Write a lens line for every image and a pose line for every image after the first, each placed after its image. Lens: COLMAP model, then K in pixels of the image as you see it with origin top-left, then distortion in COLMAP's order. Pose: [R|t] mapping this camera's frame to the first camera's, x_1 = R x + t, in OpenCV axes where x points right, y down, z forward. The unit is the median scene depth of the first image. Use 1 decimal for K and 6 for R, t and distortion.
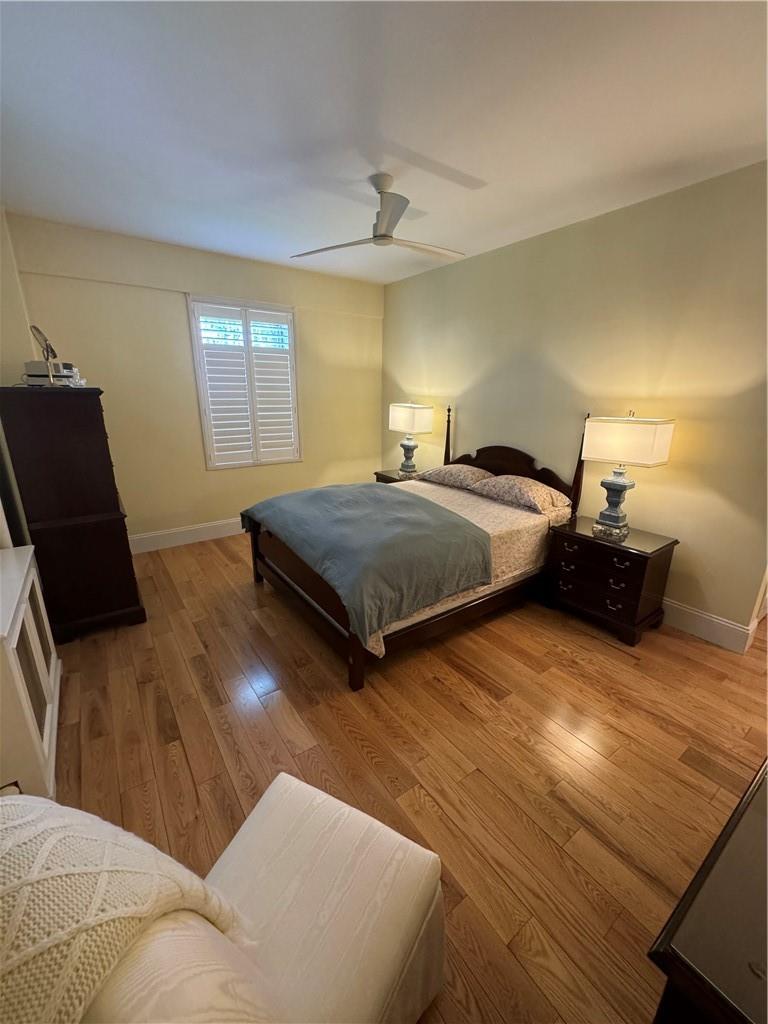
lens RADIAL K [[409.4, 0, 384.2], [0, 409.4, 510.7], [0, 0, 1]] dist [-0.001349, -0.000168]
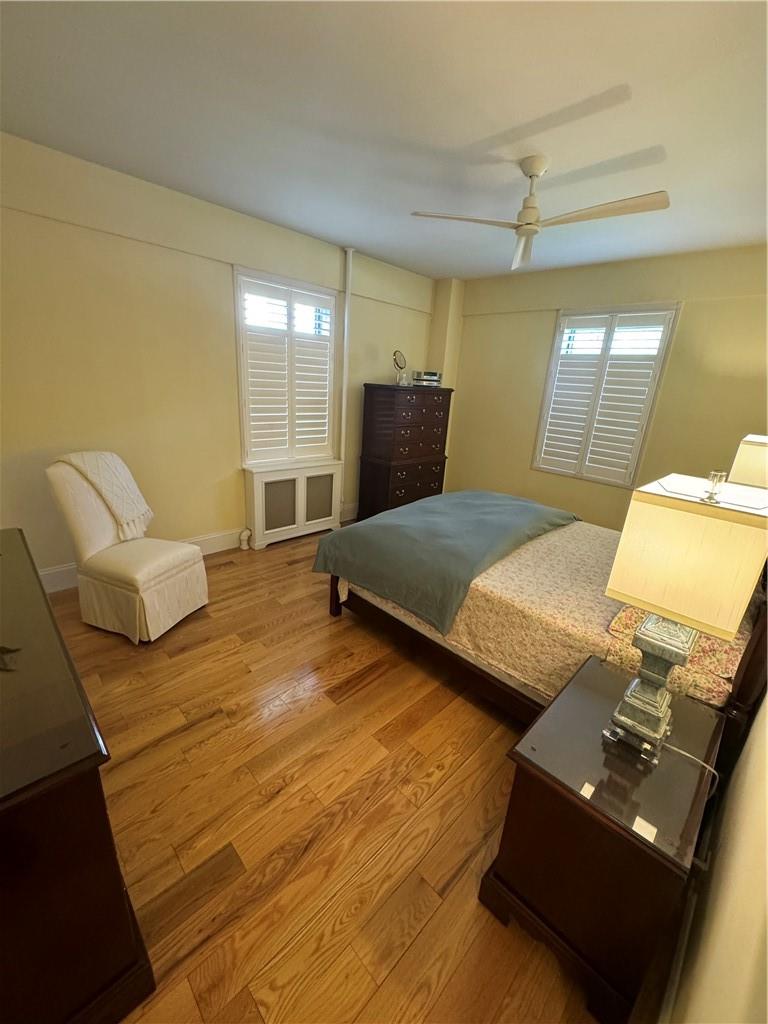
lens RADIAL K [[409.4, 0, 383.5], [0, 409.4, 511.7], [0, 0, 1]] dist [-0.001349, -0.000168]
pose [[0.159494, 0.303233, -0.939474, 0.885204], [-0.339565, 0.910439, 0.236213, -0.183857], [0.926961, 0.281338, 0.248176, 0.598441]]
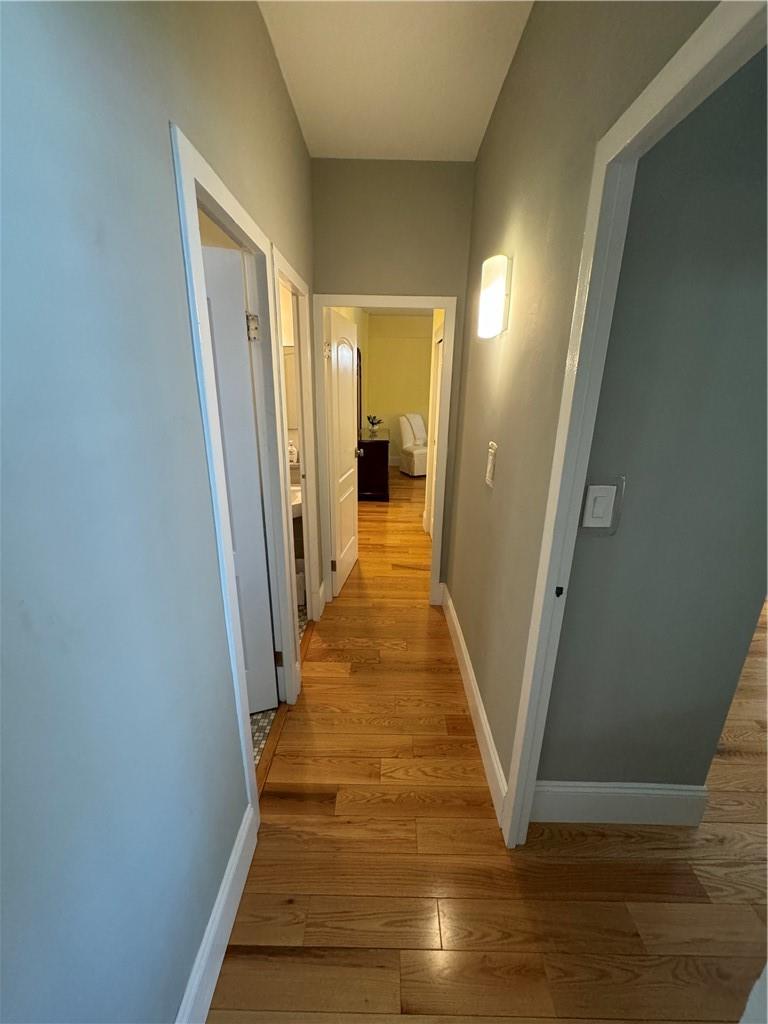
lens RADIAL K [[409.4, 0, 383.5], [0, 409.4, 511.2], [0, 0, 1]] dist [-0.001349, -0.000168]
pose [[-0.586540, 0.225461, -0.777906, 2.411203], [-0.245123, 0.866012, 0.435819, -0.463866], [0.771936, 0.446308, -0.452685, 1.677320]]
